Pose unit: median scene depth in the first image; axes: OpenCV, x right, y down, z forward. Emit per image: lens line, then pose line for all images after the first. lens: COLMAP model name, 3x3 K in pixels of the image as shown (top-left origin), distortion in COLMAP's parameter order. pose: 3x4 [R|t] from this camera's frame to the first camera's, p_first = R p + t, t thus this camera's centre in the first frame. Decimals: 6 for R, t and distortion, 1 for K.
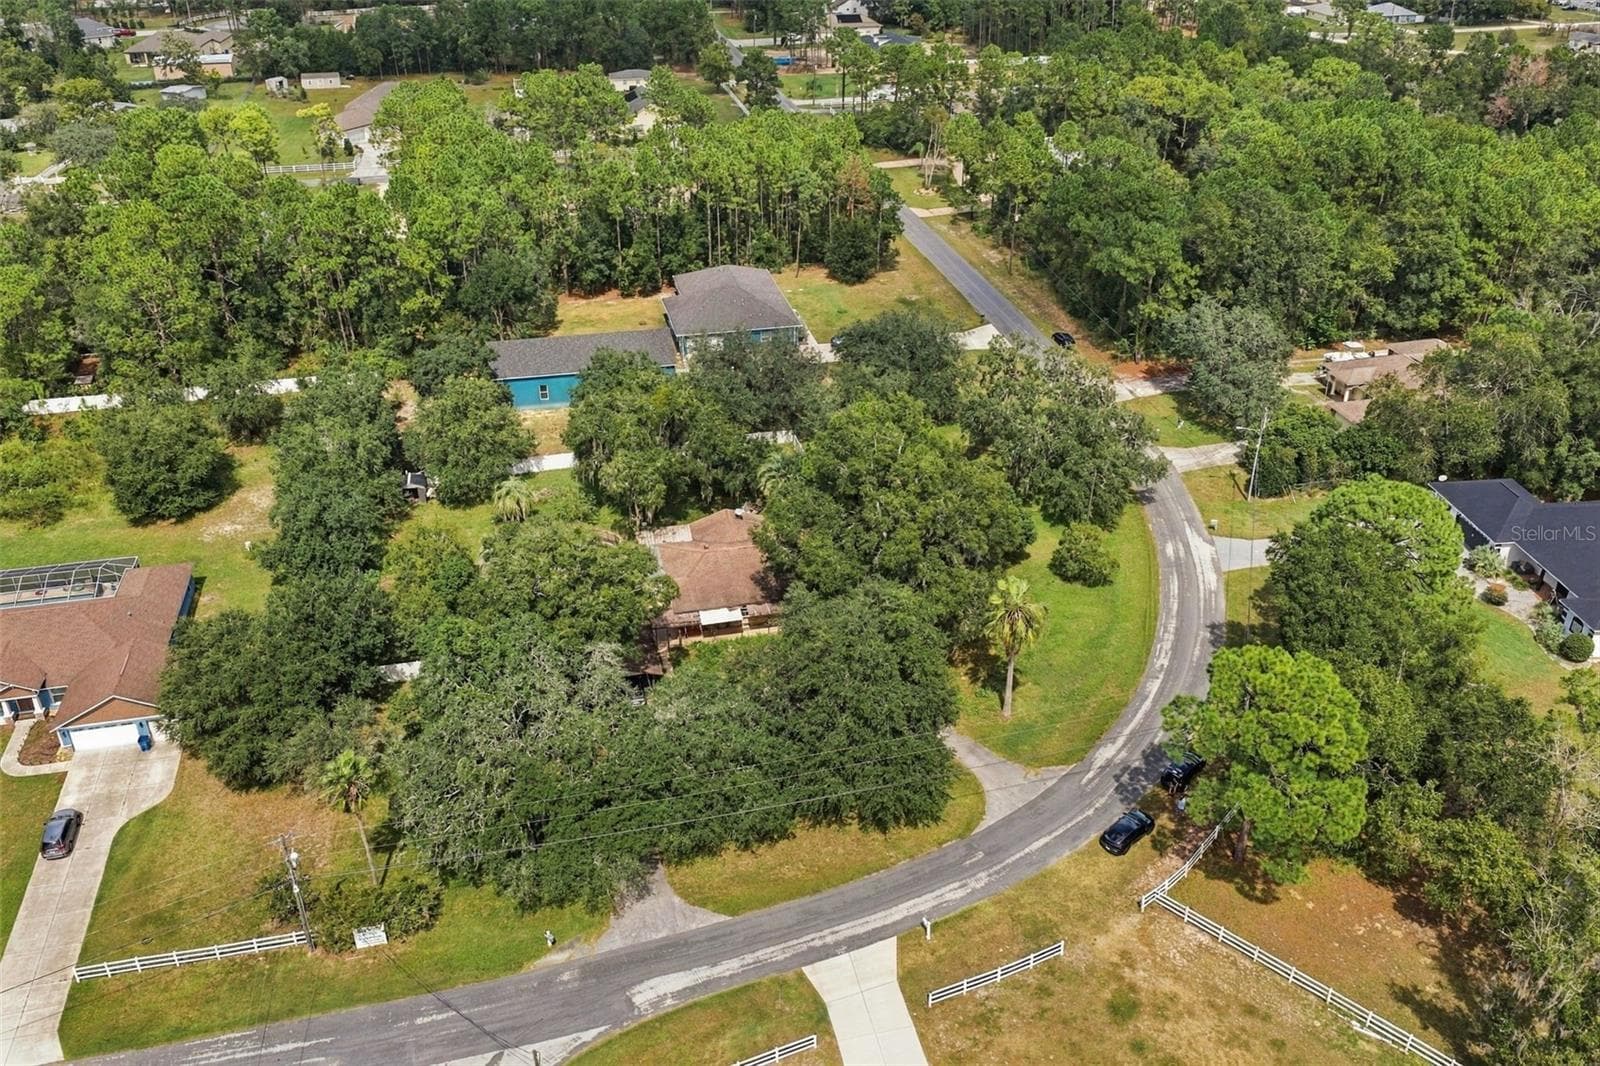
lens RADIAL K [[1326.5, 0, 800.0], [0, 1326.5, 533.0], [0, 0, 1]] dist [0.008733, -0.020671]
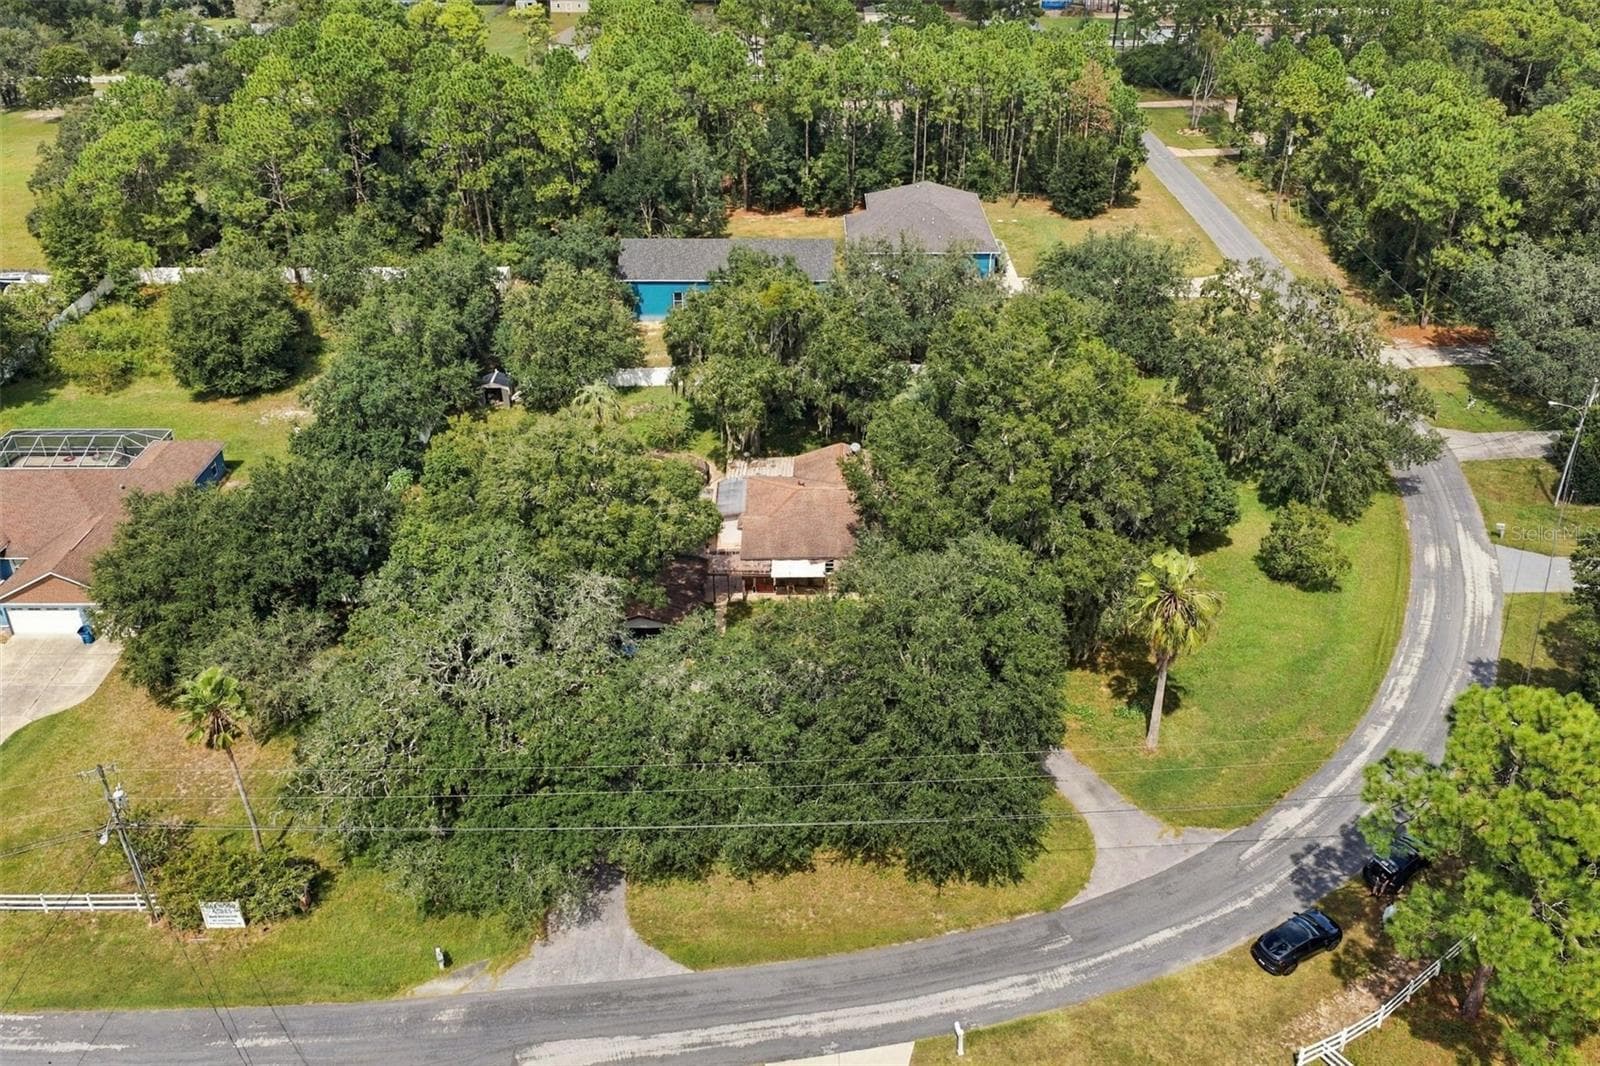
lens RADIAL K [[1326.5, 0, 800.0], [0, 1326.5, 533.0], [0, 0, 1]] dist [0.008733, -0.020671]
pose [[0.975031, 0.108933, -0.193517, 0.088028], [-0.108365, 0.994019, 0.013553, 0.030595], [0.193836, 0.007756, 0.981003, 0.235499]]
